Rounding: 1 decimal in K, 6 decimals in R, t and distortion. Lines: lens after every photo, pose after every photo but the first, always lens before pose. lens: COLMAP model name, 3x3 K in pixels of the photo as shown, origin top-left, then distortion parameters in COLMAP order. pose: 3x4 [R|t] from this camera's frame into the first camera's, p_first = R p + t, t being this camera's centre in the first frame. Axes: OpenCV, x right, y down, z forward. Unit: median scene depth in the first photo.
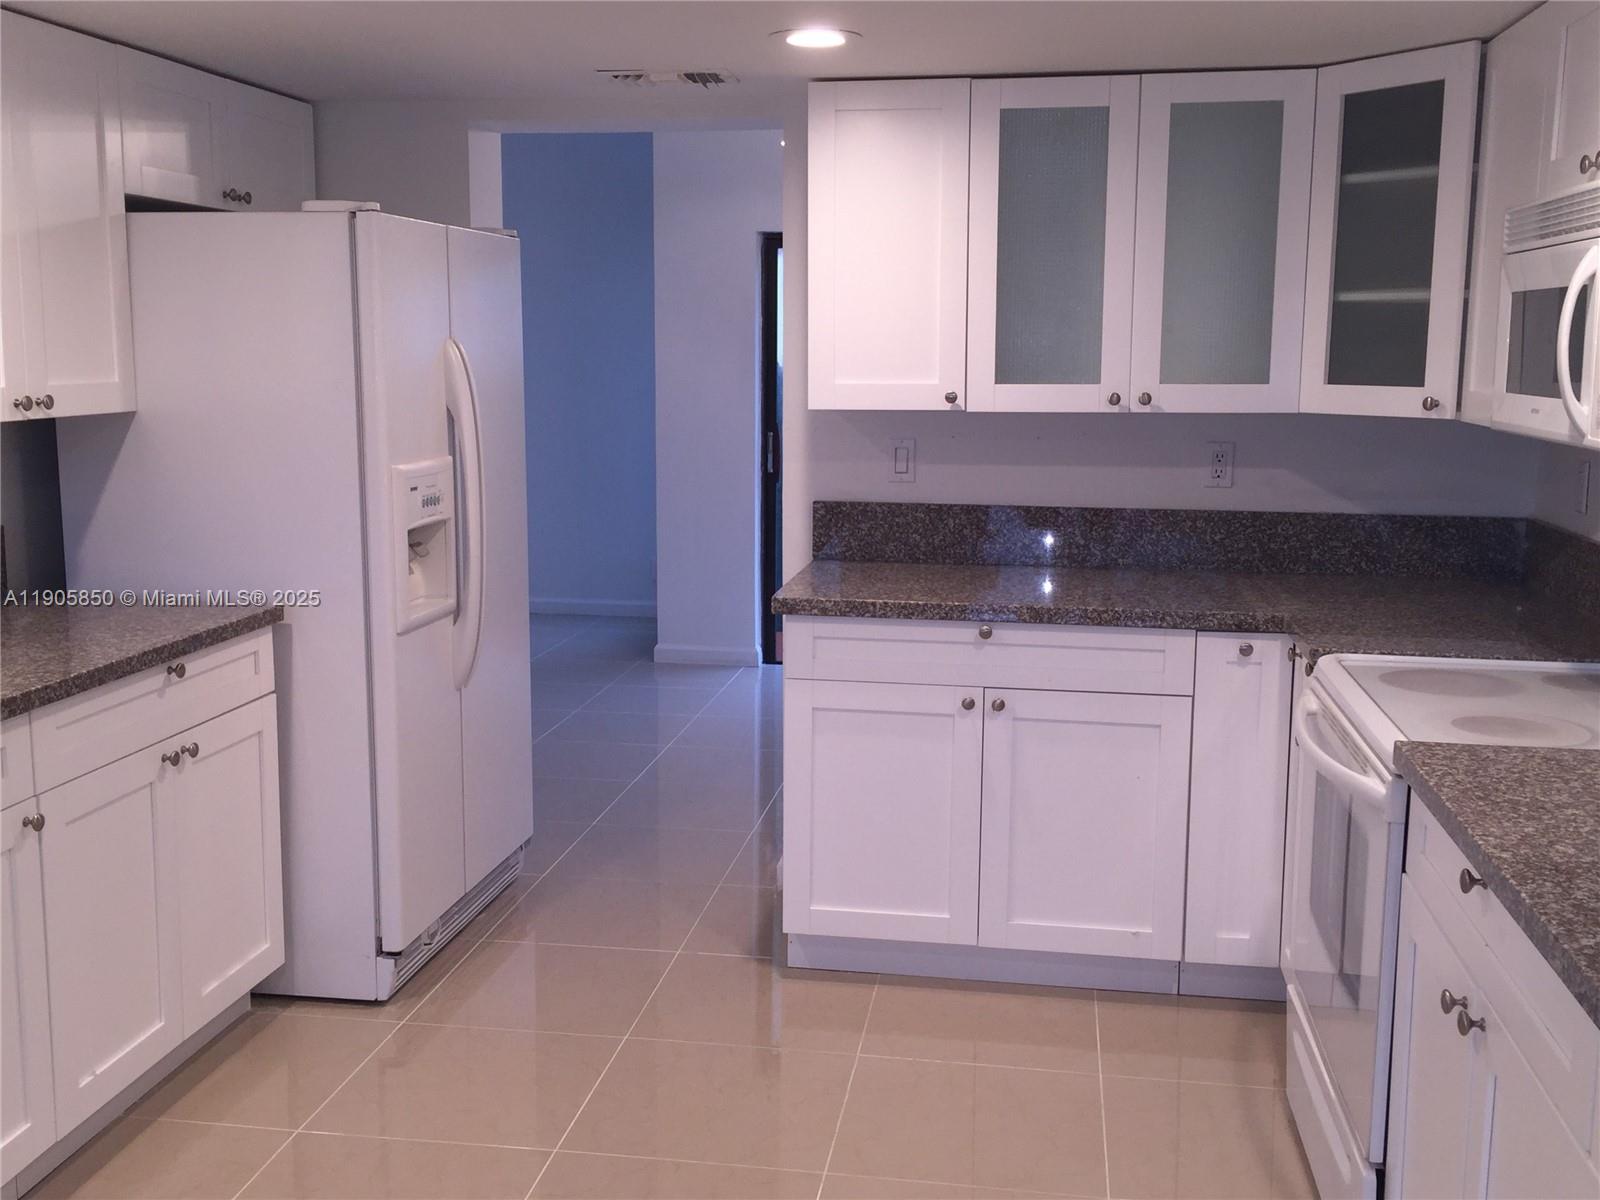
lens RADIAL K [[1645.2, 0, 800.0], [0, 1645.2, 591.3], [0, 0, 1]] dist [0.056558, 0.000000]
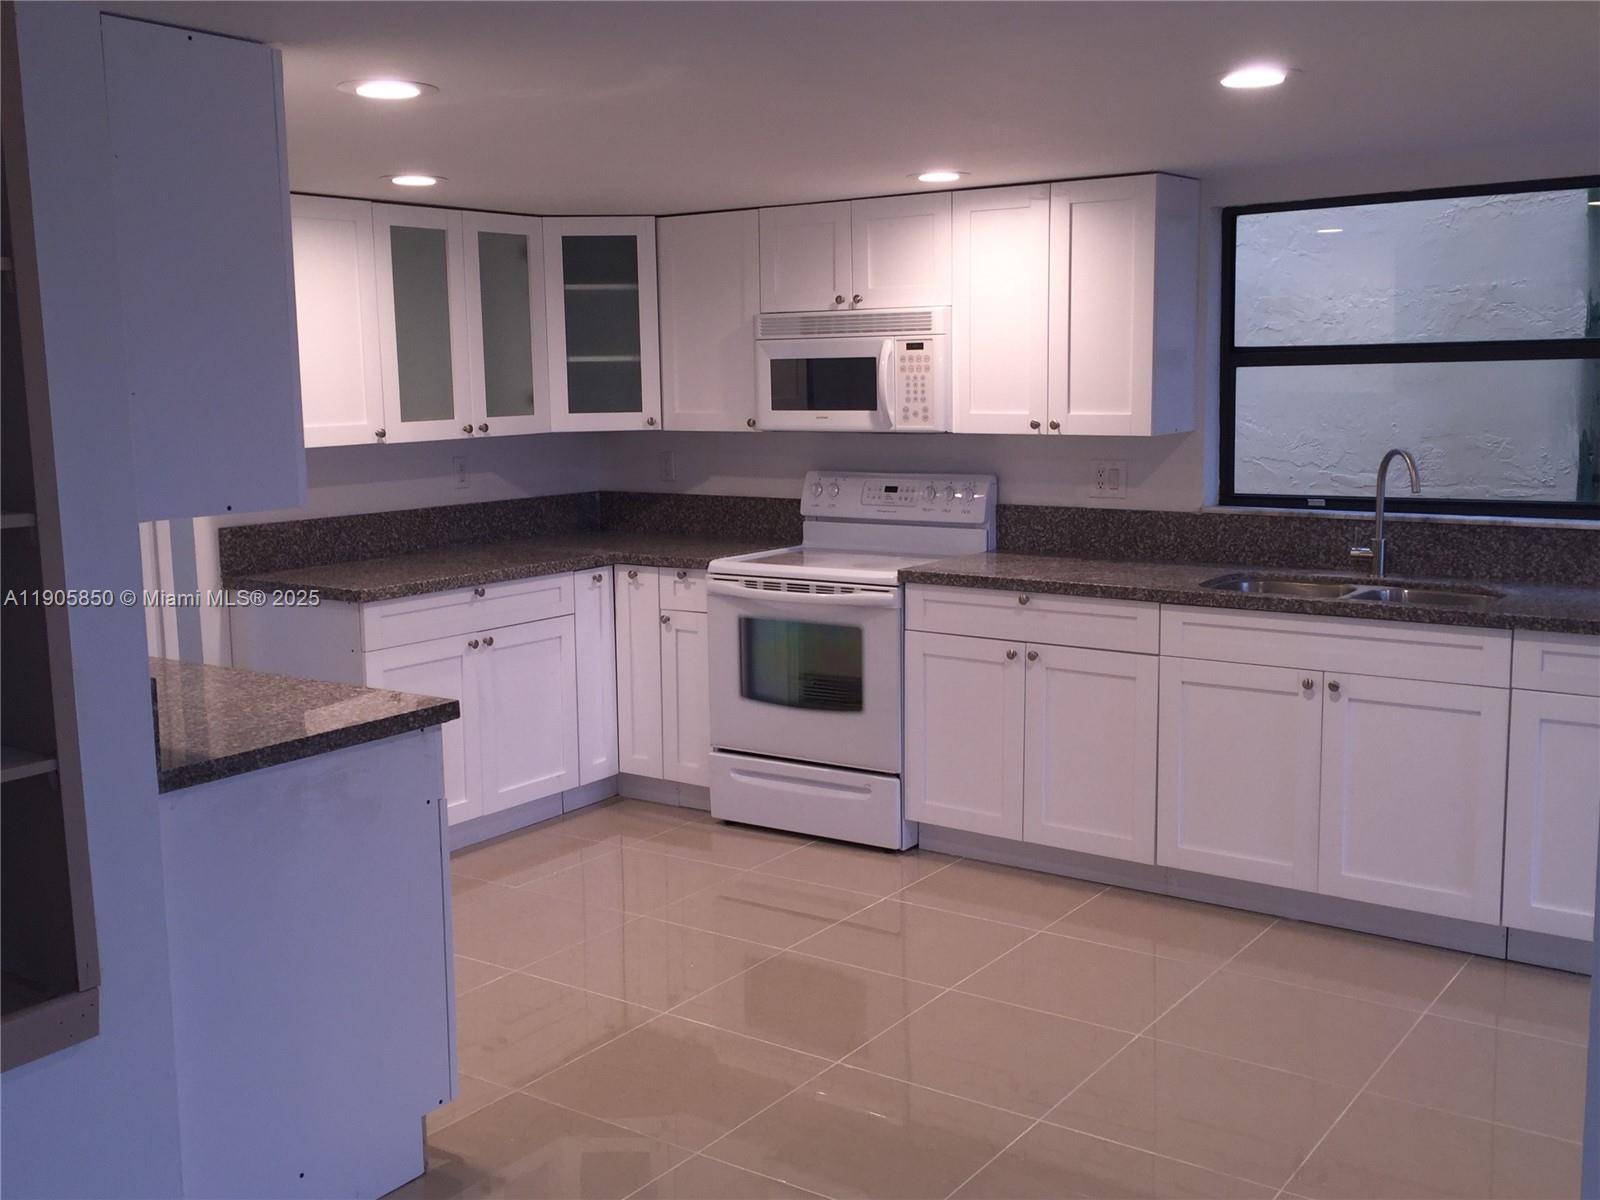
lens RADIAL K [[1645.2, 0, 798.9], [0, 1645.2, 596.9], [0, 0, 1]] dist [0.056558, 0.000000]
pose [[0.439357, -0.138044, 0.887643, -1.023671], [0.155674, 0.984872, 0.076111, -0.036788], [-0.884721, 0.104742, 0.454200, 0.096412]]
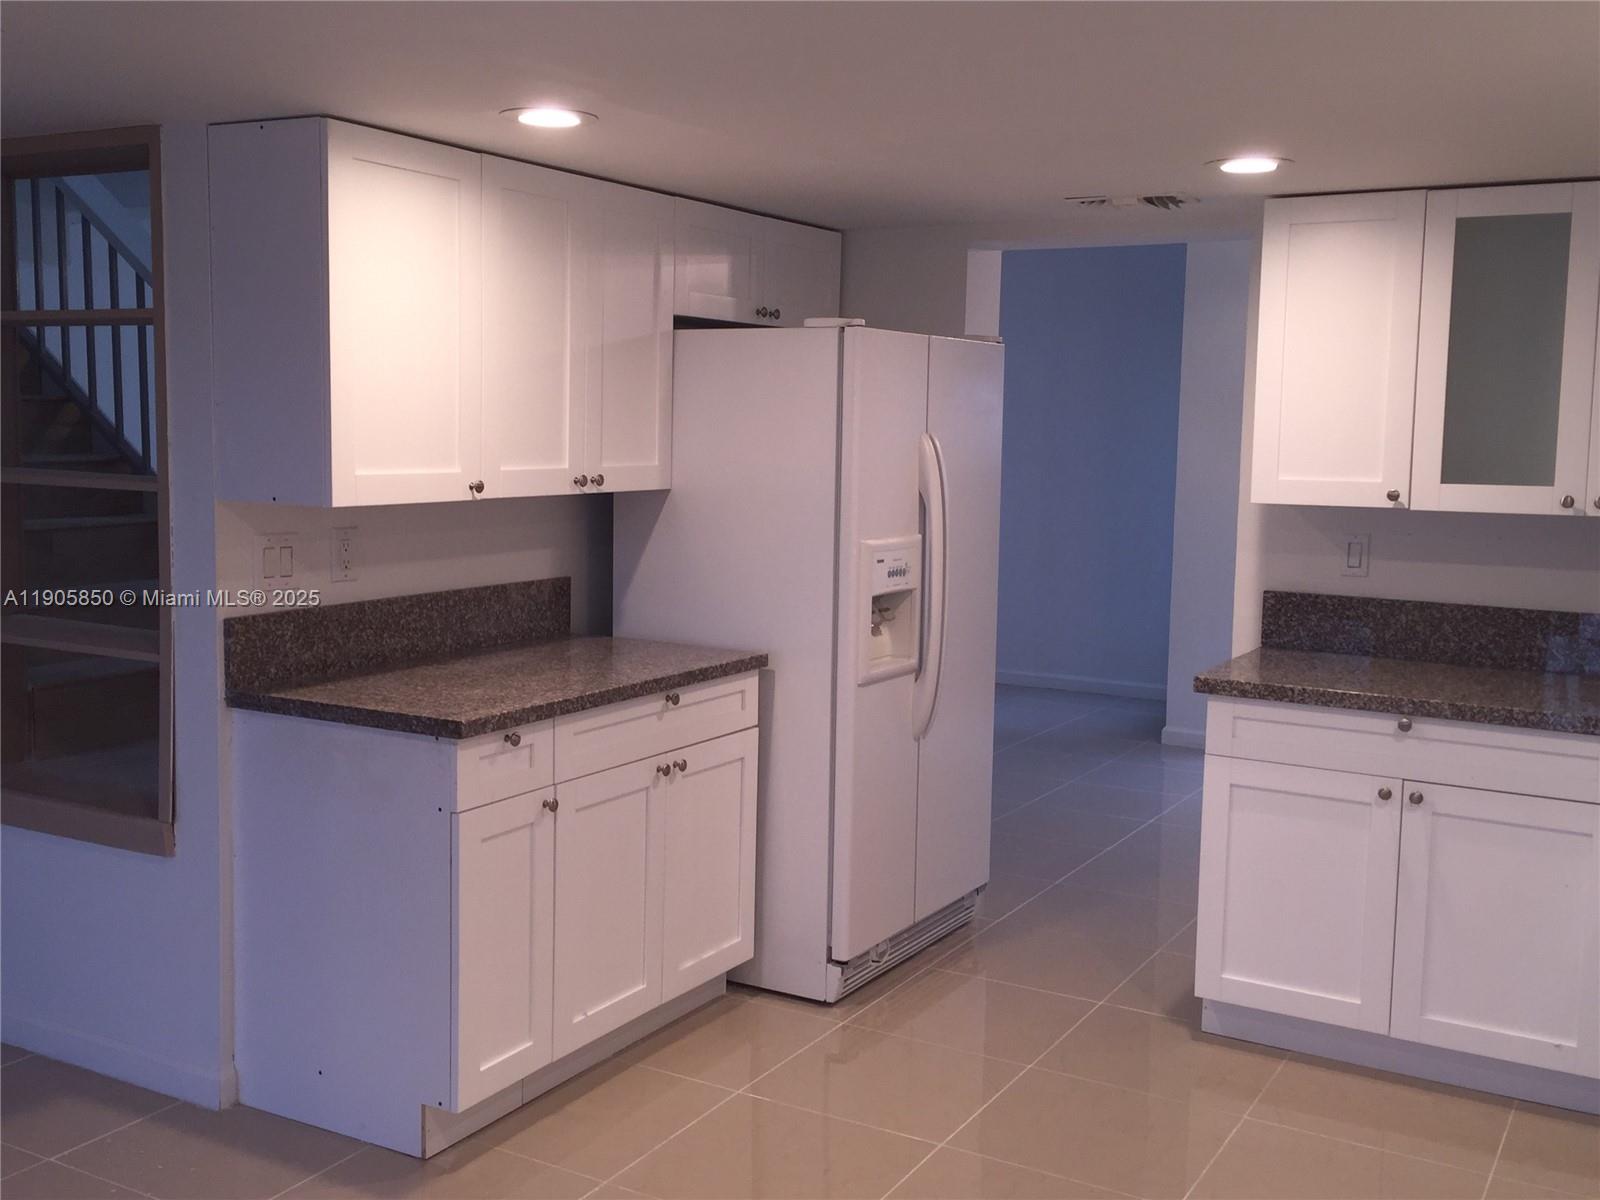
lens RADIAL K [[1645.2, 0, 800.2], [0, 1645.2, 595.6], [0, 0, 1]] dist [0.056558, 0.000000]
pose [[0.933967, 0.051227, -0.353669, 0.119912], [-0.068639, 0.996960, -0.036859, 0.008376], [0.350706, 0.058700, 0.934644, -0.097069]]
